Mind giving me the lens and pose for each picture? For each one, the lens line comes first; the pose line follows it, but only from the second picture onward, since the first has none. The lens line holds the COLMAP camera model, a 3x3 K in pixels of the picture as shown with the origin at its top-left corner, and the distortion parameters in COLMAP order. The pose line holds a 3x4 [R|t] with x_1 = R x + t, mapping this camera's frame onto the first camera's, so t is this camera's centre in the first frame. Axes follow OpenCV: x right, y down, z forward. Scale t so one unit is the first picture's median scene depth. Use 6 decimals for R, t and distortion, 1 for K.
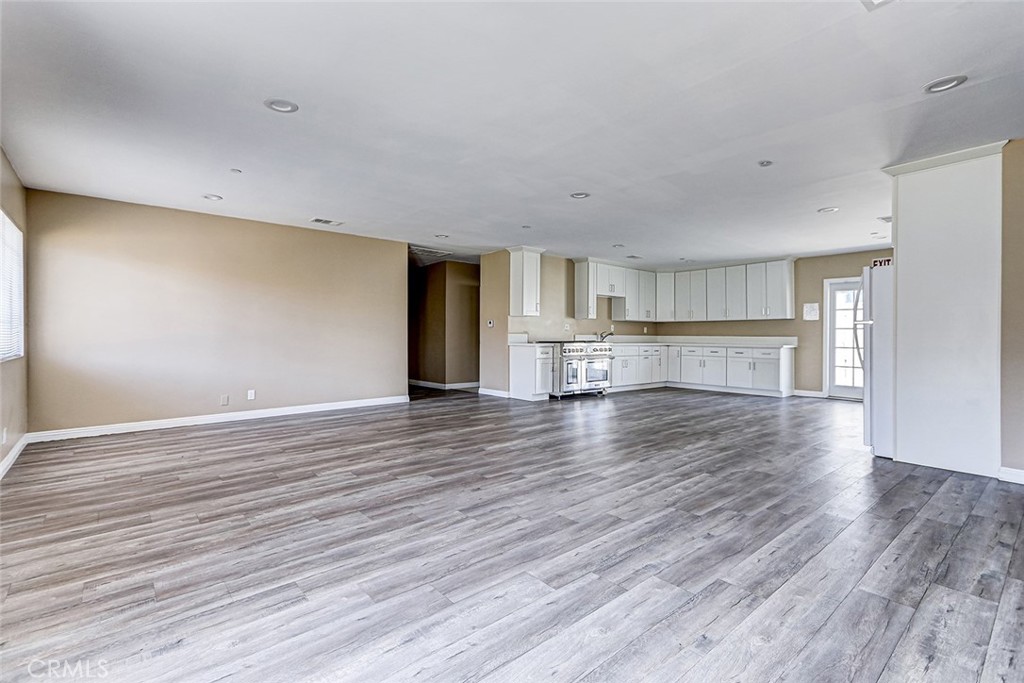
lens RADIAL K [[465.5, 0, 500.5], [0, 465.5, 337.3], [0, 0, 1]] dist [0.020038, -0.001504]
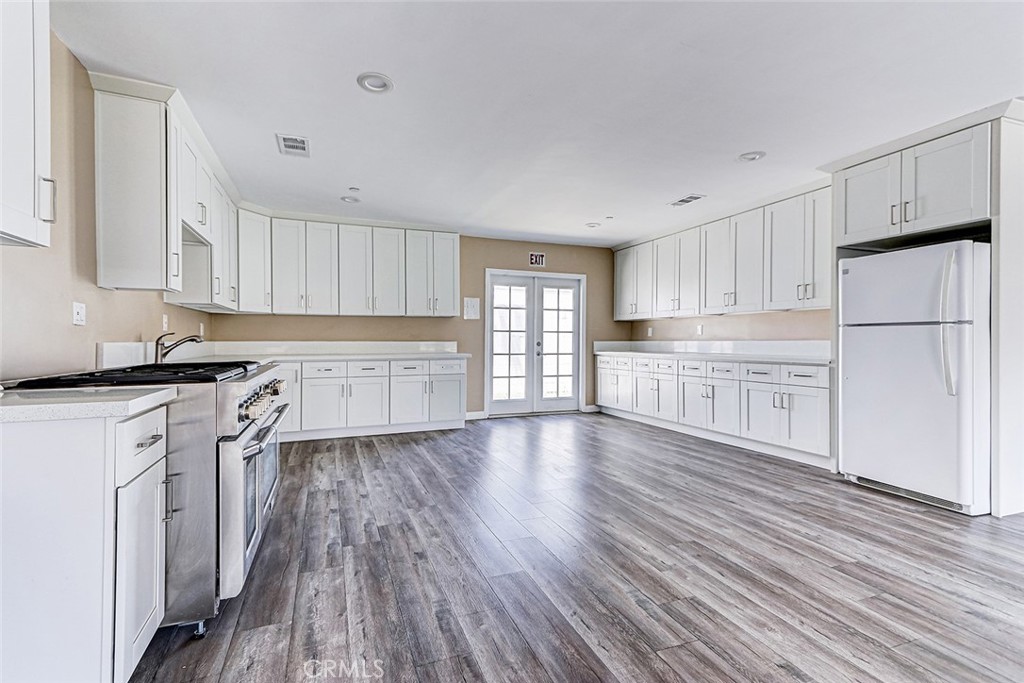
lens RADIAL K [[465.5, 0, 504.2], [0, 465.5, 336.9], [0, 0, 1]] dist [0.020038, -0.001504]
pose [[0.313873, -0.001861, 0.949463, -0.087217], [0.007068, 0.999975, -0.000376, -0.016516], [-0.949439, 0.006829, 0.313878, 1.551632]]
